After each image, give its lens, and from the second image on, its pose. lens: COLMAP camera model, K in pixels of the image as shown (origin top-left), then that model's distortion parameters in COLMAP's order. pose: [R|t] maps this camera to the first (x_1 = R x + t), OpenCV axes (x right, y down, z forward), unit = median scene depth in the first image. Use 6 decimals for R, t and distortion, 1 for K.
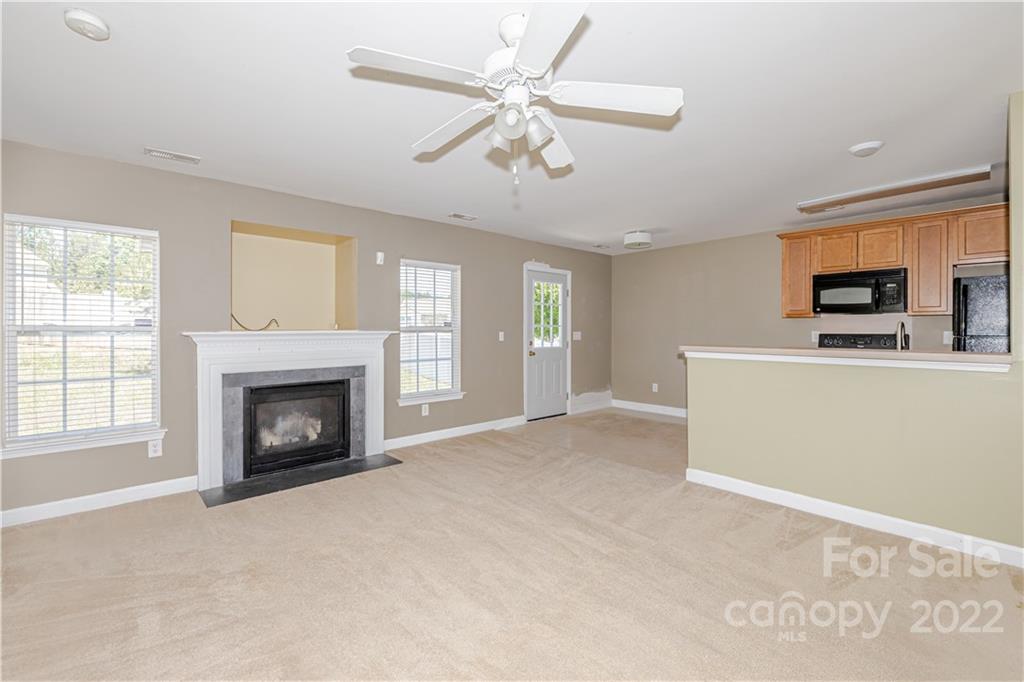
lens RADIAL K [[430.2, 0, 531.6], [0, 430.2, 330.9], [0, 0, 1]] dist [-0.001695, -0.000879]
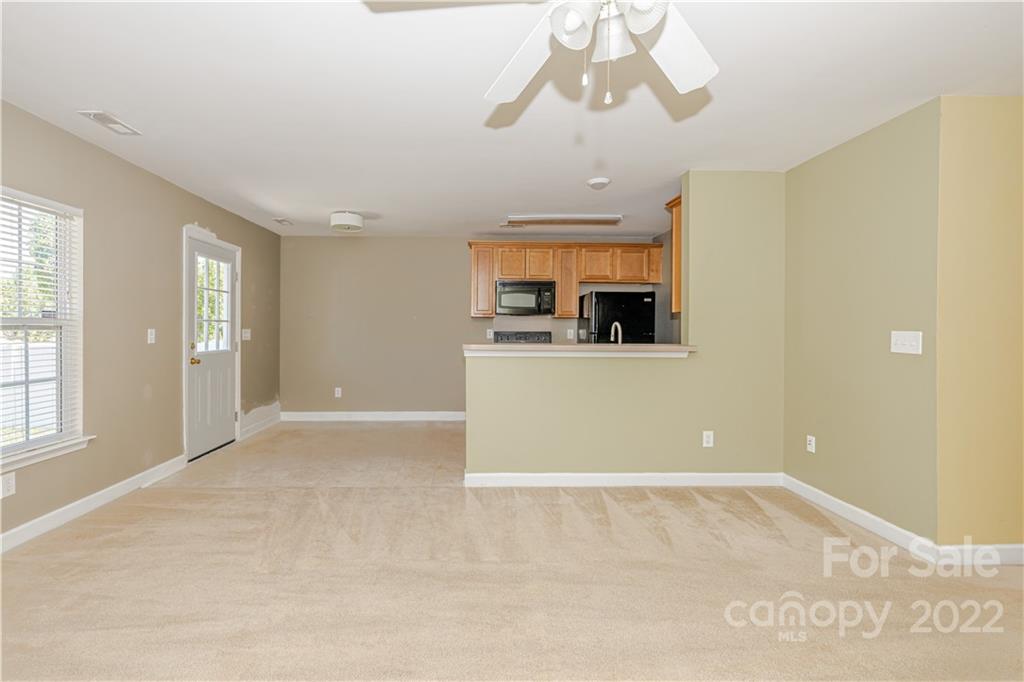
lens RADIAL K [[430.2, 0, 486.9], [0, 430.2, 332.5], [0, 0, 1]] dist [-0.001695, -0.000879]
pose [[0.678380, -0.003808, 0.734701, -0.242508], [-0.002453, 0.999969, 0.007447, 0.001515], [-0.734707, -0.006854, 0.678350, 0.264794]]
